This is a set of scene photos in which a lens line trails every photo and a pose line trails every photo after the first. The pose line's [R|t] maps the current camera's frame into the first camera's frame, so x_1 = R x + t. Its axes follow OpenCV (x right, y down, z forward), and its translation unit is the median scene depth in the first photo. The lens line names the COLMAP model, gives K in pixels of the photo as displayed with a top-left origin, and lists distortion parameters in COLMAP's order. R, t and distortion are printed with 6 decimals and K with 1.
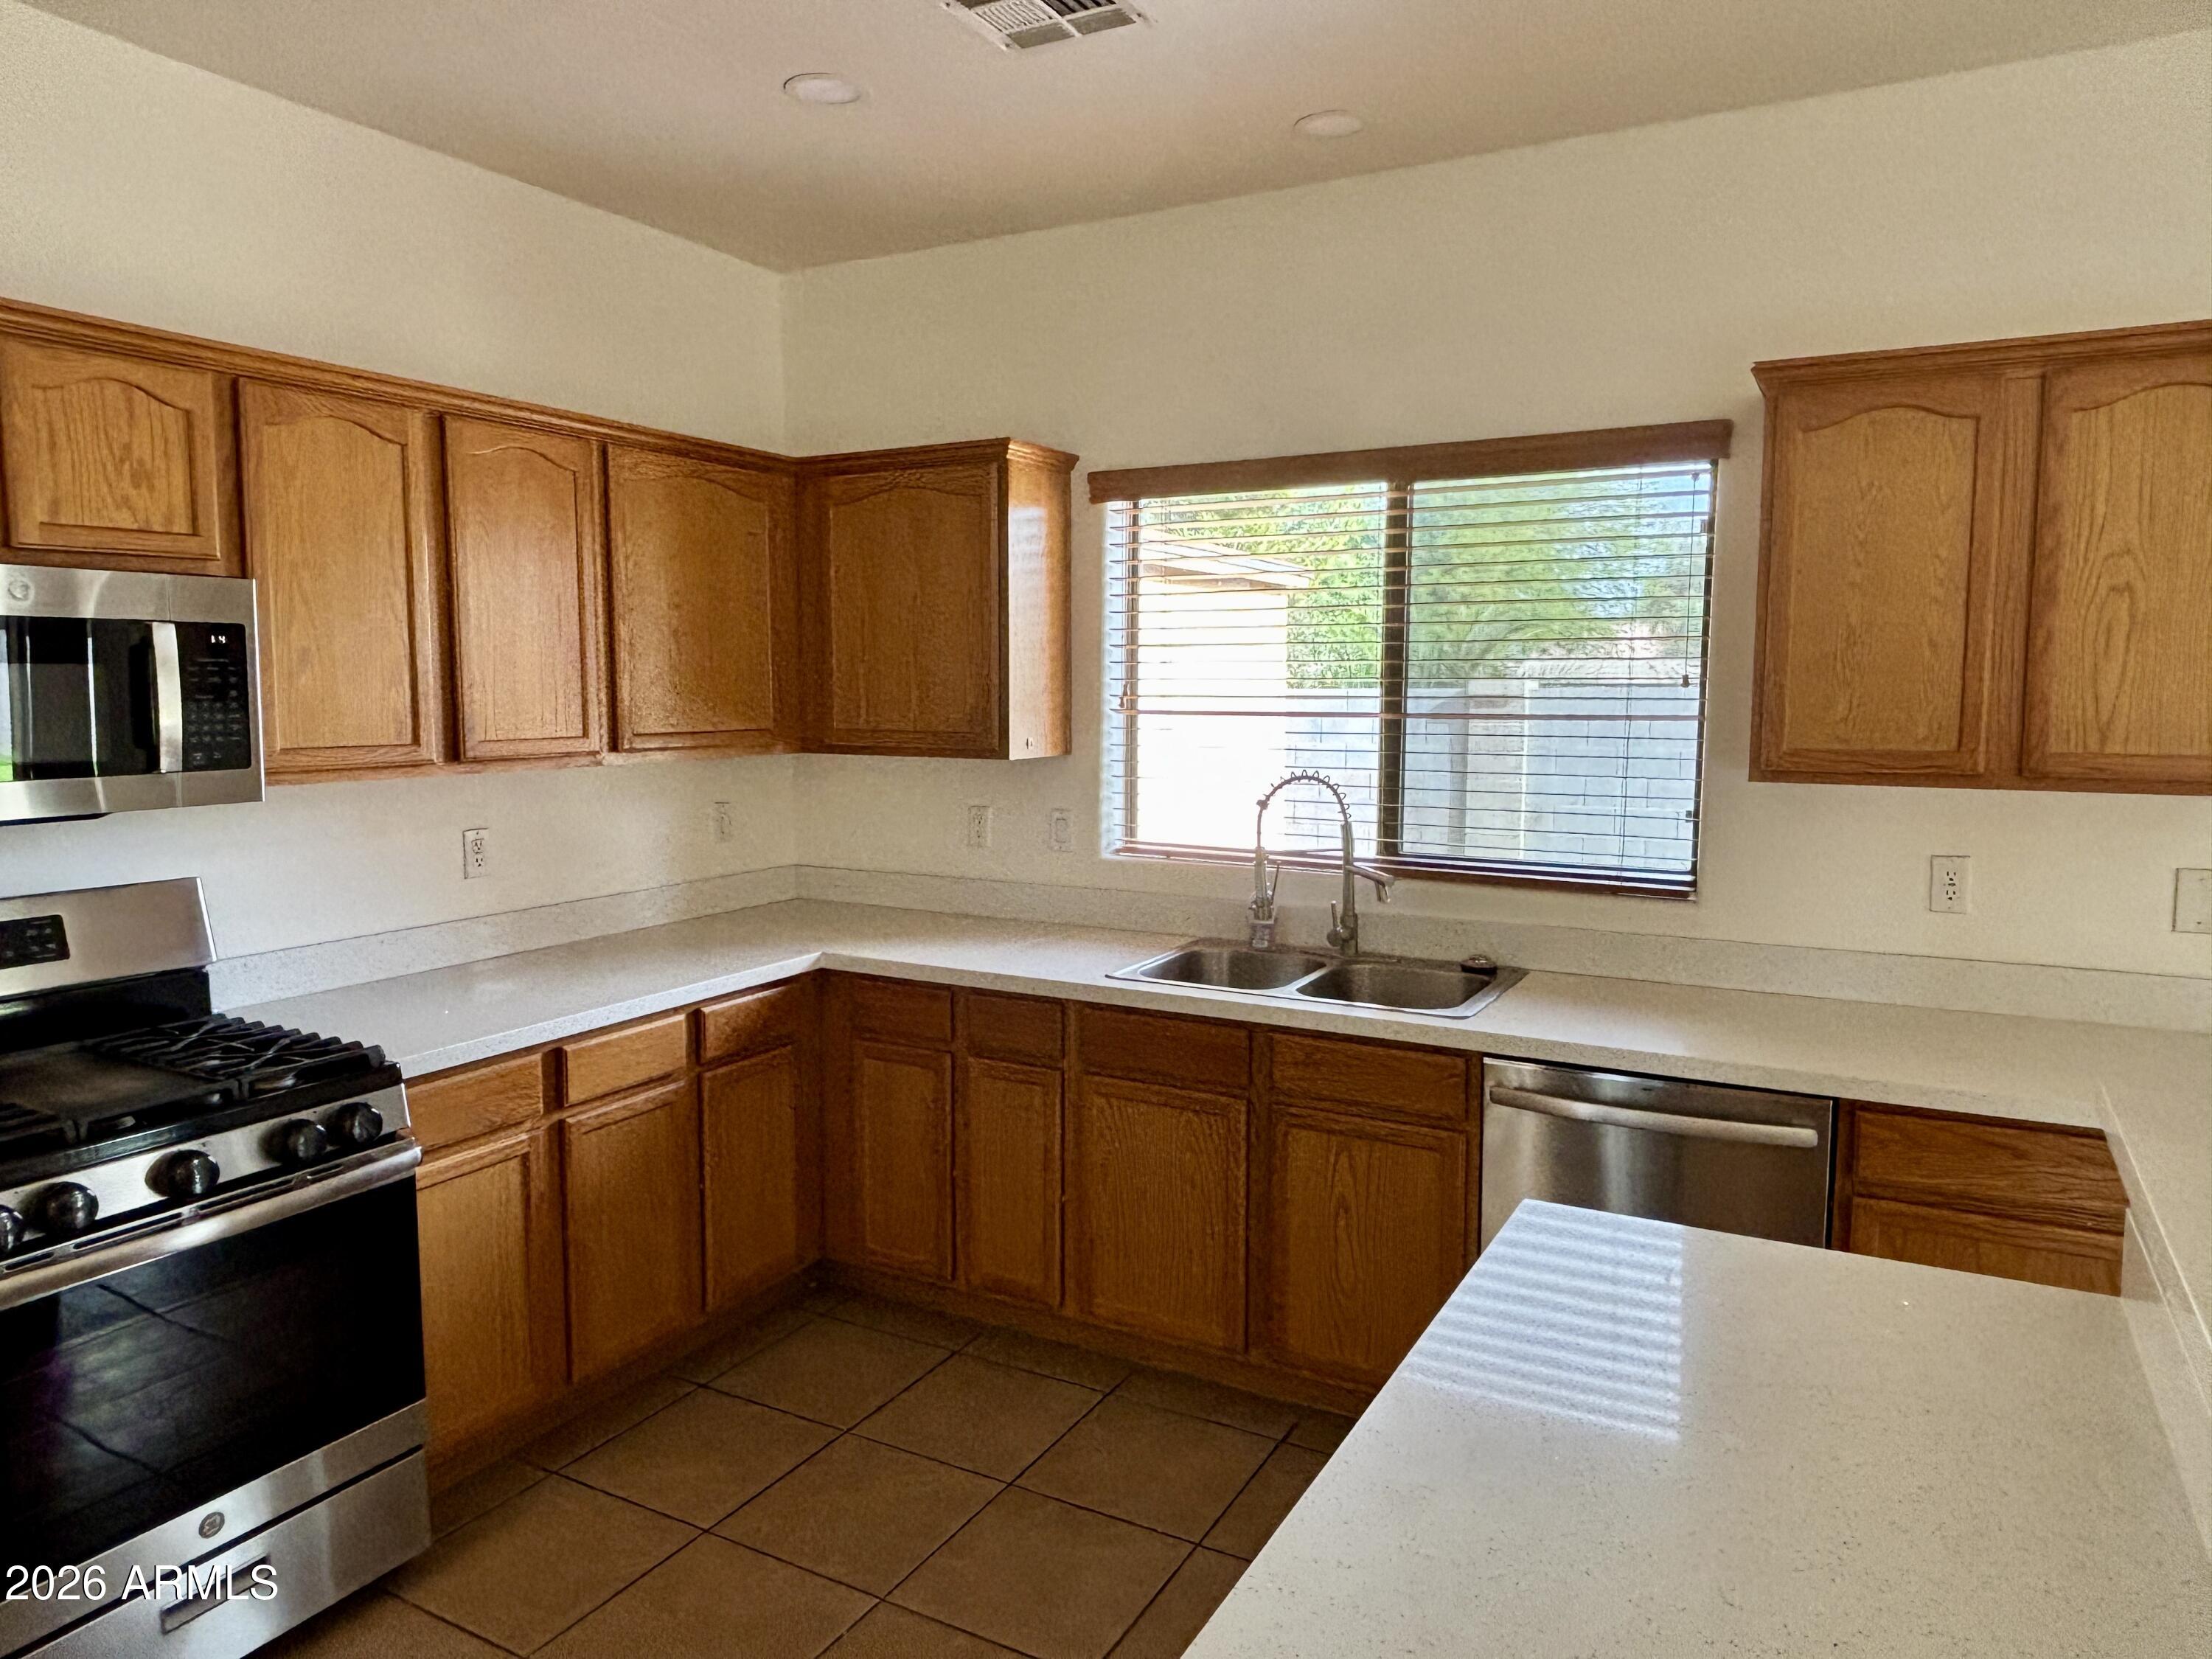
lens RADIAL K [[1432.6, 0, 1099.4], [0, 1432.6, 832.2], [0, 0, 1]] dist [0.066108, -0.098459]
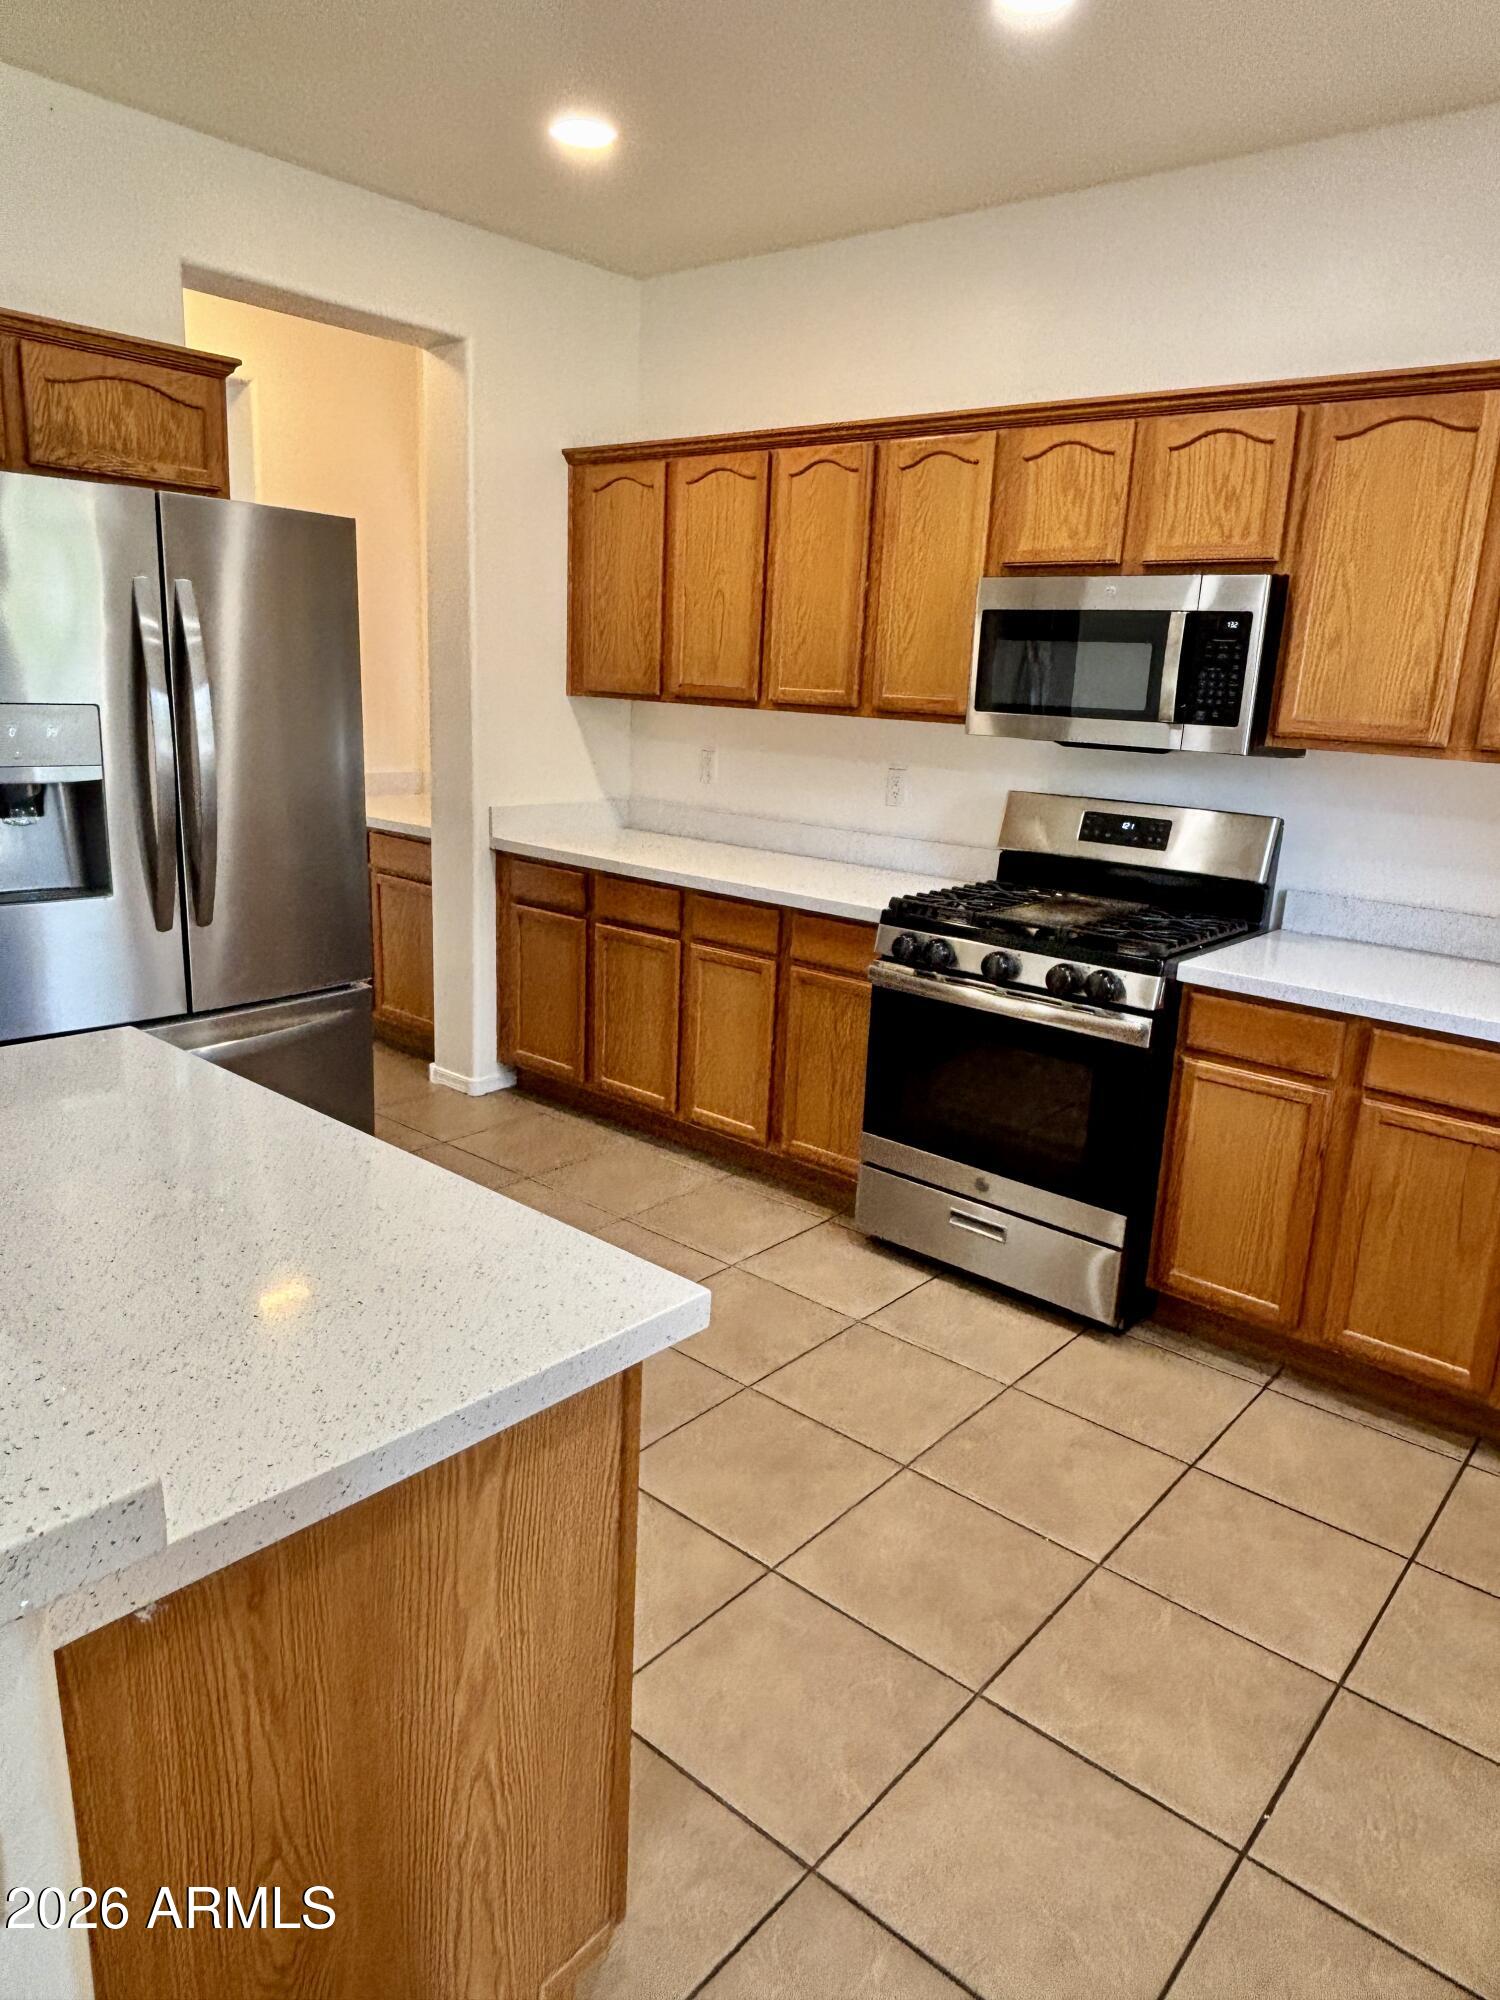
lens RADIAL K [[1295.3, 0, 758.4], [0, 1295.3, 999.6], [0, 0, 1]] dist [0.066108, -0.098459]
pose [[-0.197053, 0.229804, -0.953079, 0.603086], [-0.150647, 0.953498, 0.261051, -0.047809], [0.968750, 0.195019, -0.153270, 0.733352]]
